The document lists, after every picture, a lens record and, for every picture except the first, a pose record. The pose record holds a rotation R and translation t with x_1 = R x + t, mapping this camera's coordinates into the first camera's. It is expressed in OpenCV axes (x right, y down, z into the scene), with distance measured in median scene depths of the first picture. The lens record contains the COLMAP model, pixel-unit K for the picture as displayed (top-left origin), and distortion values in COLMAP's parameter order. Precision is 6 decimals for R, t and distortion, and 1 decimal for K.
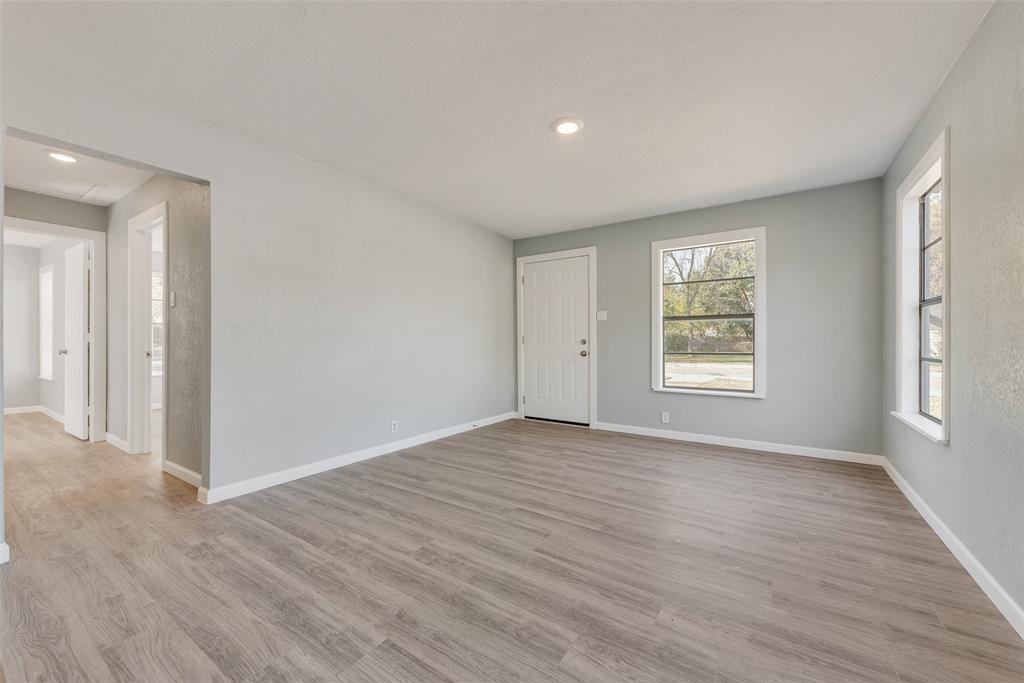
lens RADIAL K [[398.7, 0, 507.5], [0, 398.7, 342.3], [0, 0, 1]] dist [0.013630, -0.006184]
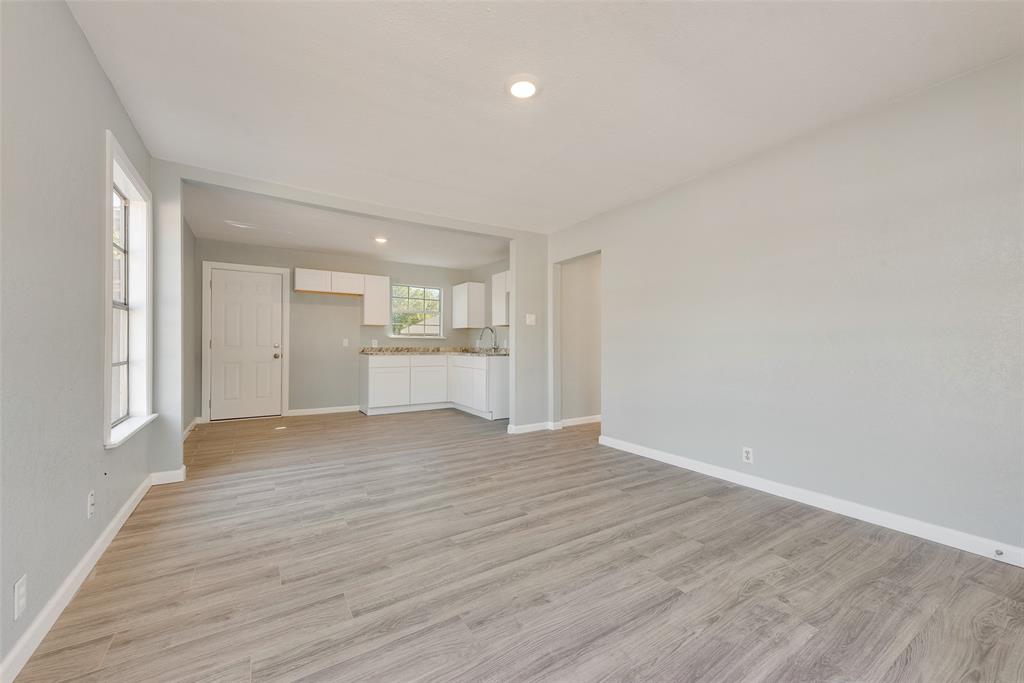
lens RADIAL K [[398.7, 0, 507.5], [0, 398.7, 342.3], [0, 0, 1]] dist [0.013630, -0.006184]
pose [[-0.400881, -0.006841, -0.916105, 0.932507], [-0.002764, 0.999977, -0.006258, -0.004479], [0.916126, 0.000023, -0.400890, 1.320303]]
